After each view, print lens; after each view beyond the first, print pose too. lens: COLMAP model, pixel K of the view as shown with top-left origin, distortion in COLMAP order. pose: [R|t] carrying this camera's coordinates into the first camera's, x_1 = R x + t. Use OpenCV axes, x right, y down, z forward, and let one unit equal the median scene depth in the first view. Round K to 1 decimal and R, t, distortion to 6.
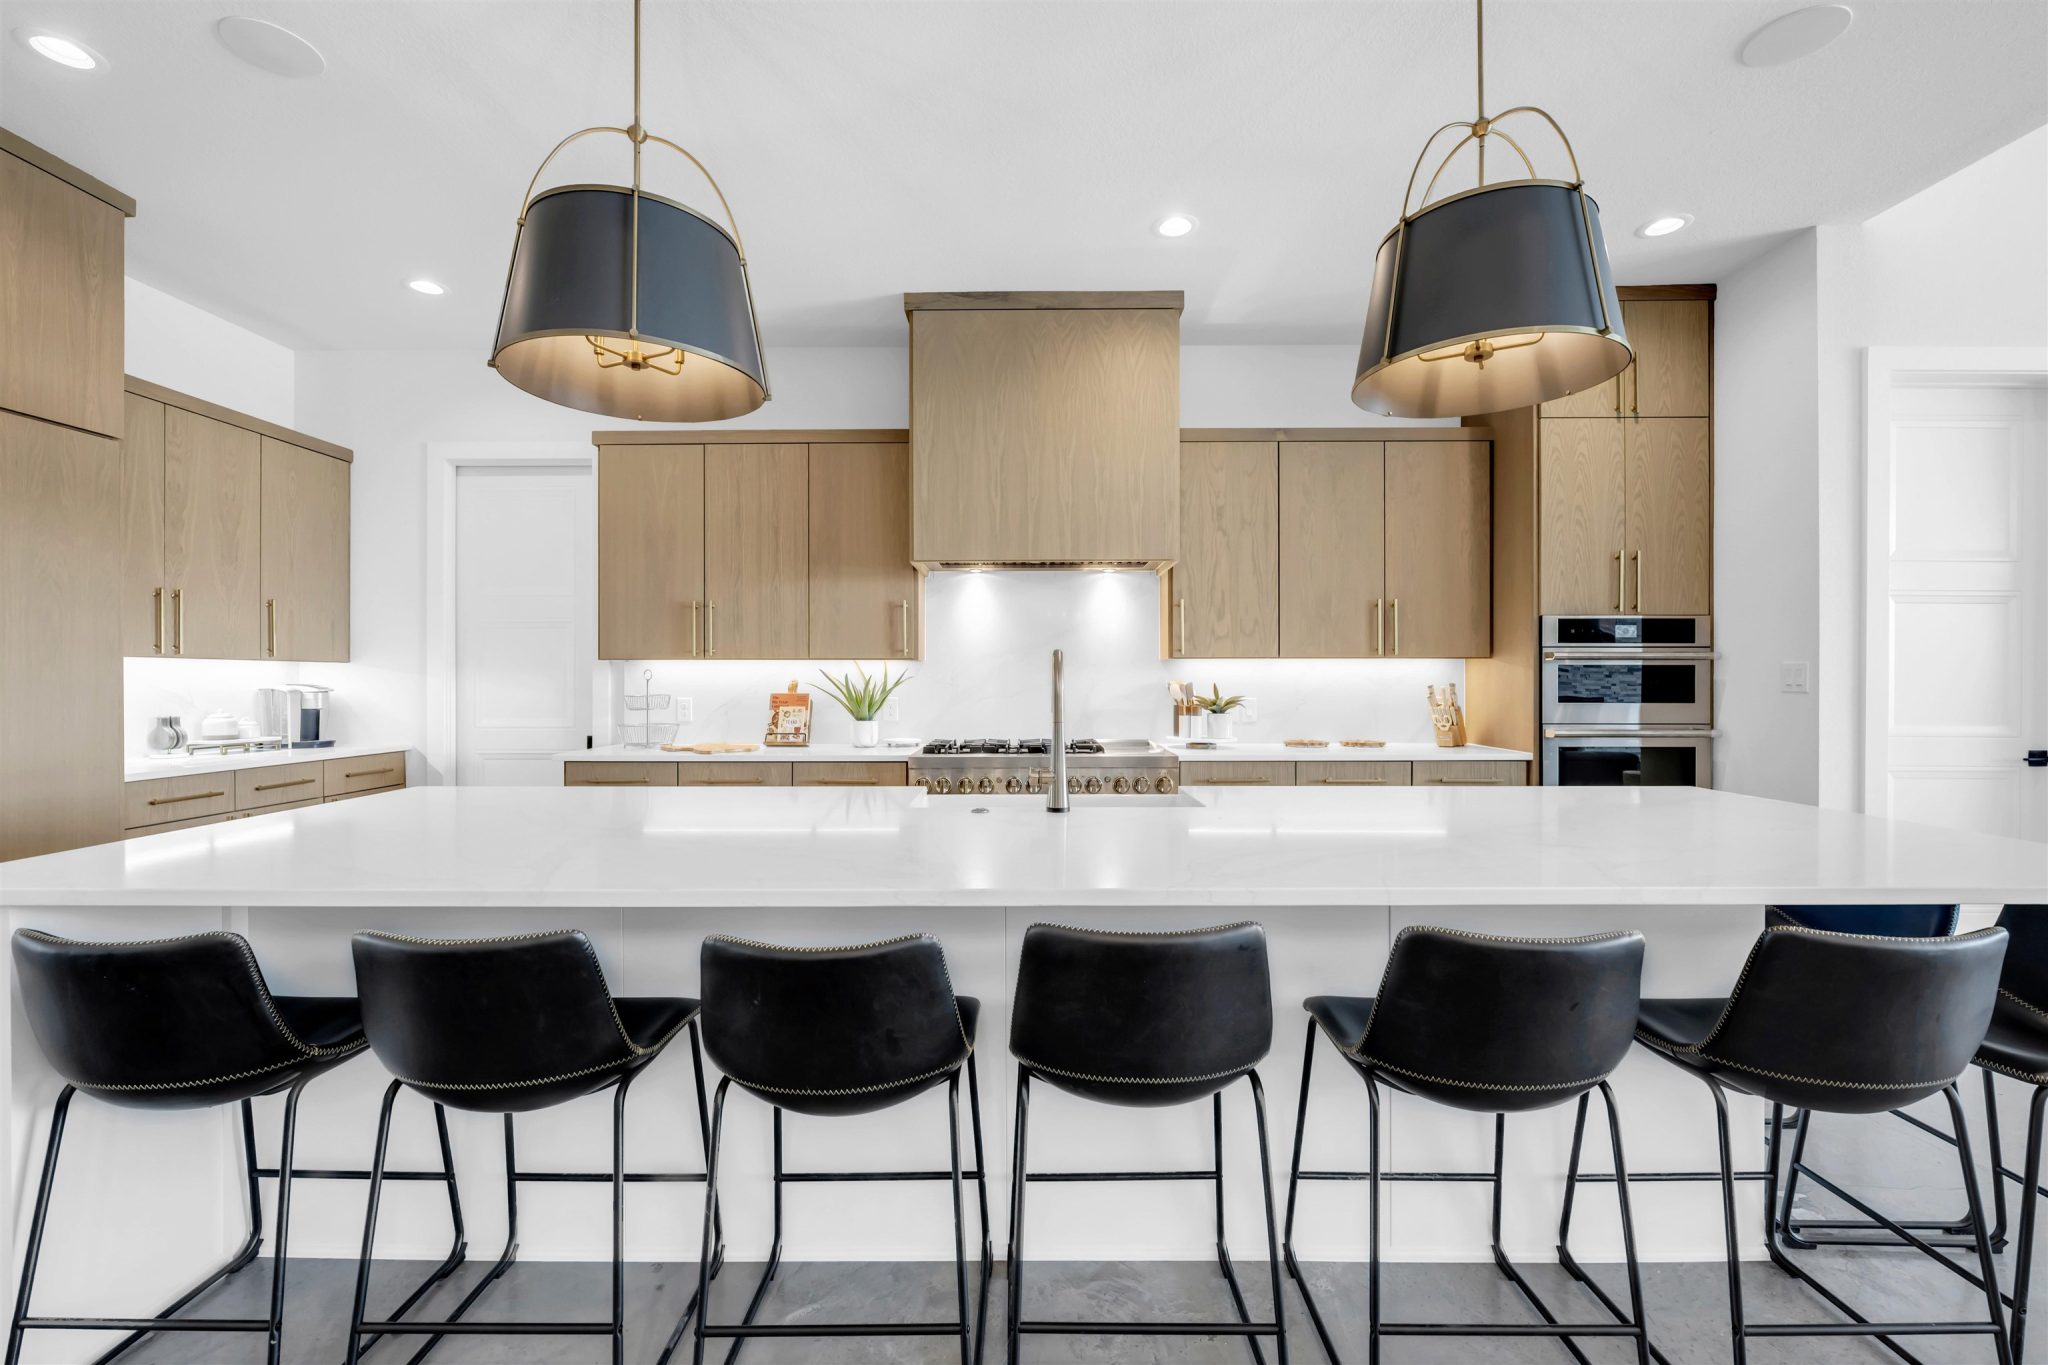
lens RADIAL K [[848.0, 0, 1025.5], [0, 848.0, 675.3], [0, 0, 1]] dist [-0.008973, -0.000274]
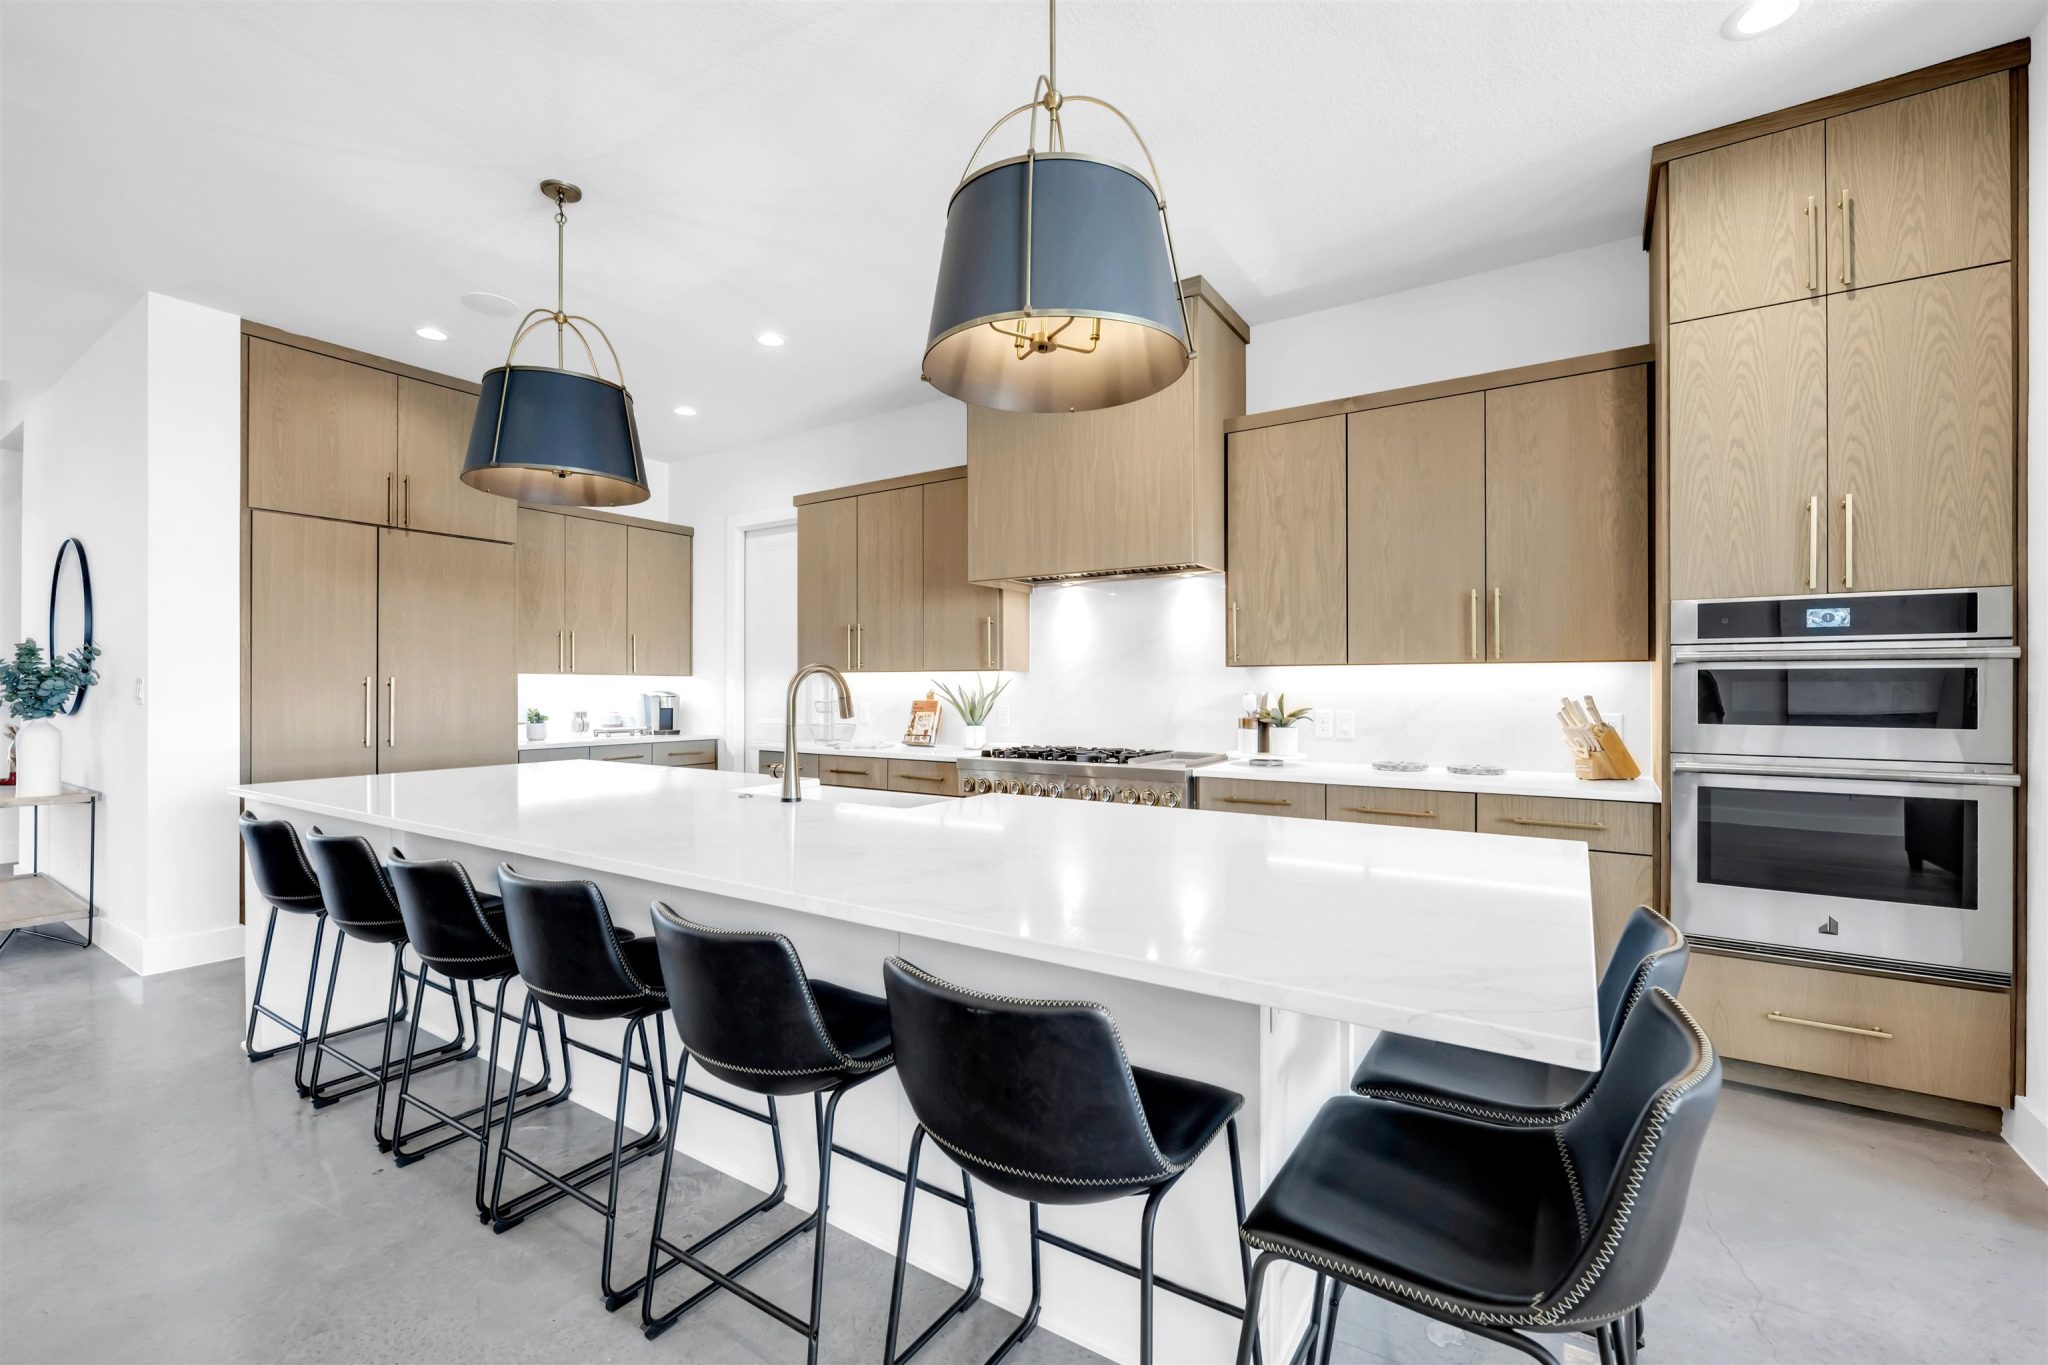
lens RADIAL K [[856.3, 0, 1022.0], [0, 856.3, 683.8], [0, 0, 1]] dist [-0.008492, 0.000274]
pose [[0.840462, -0.001381, -0.541869, 0.493000], [0.001775, 0.999998, 0.000205, -0.001631], [0.541867, -0.001135, 0.840463, 0.089544]]
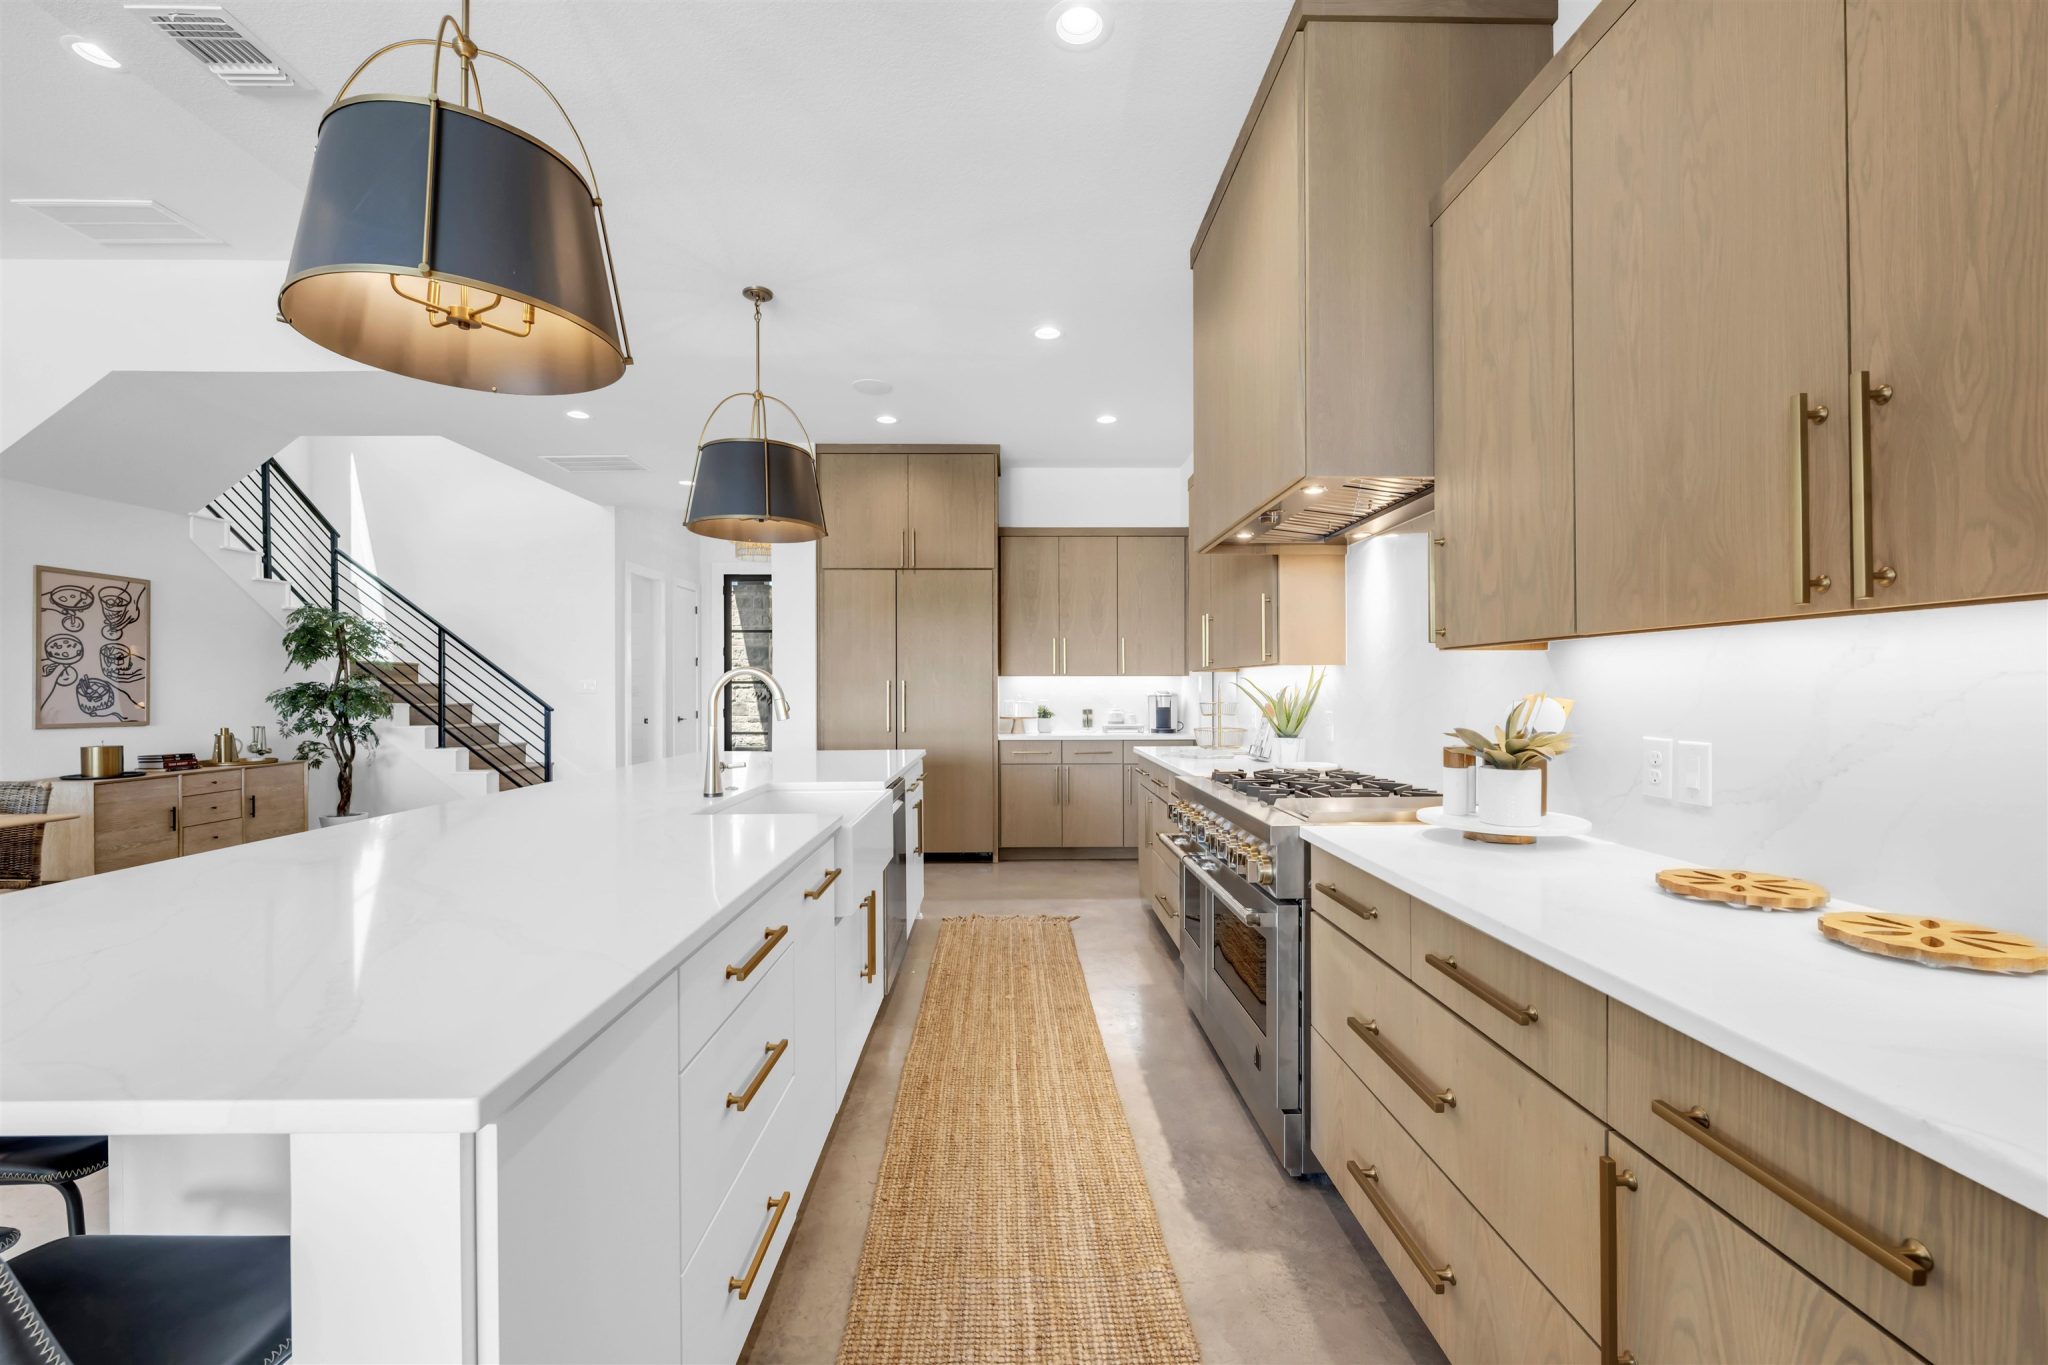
lens RADIAL K [[840.3, 0, 1021.0], [0, 840.3, 679.8], [0, 0, 1]] dist [-0.001424, -0.000003]
pose [[0.019463, -0.007640, -0.999781, 0.672854], [0.007175, 0.999946, -0.007502, -0.000056], [0.999785, -0.007027, 0.019517, 0.743024]]
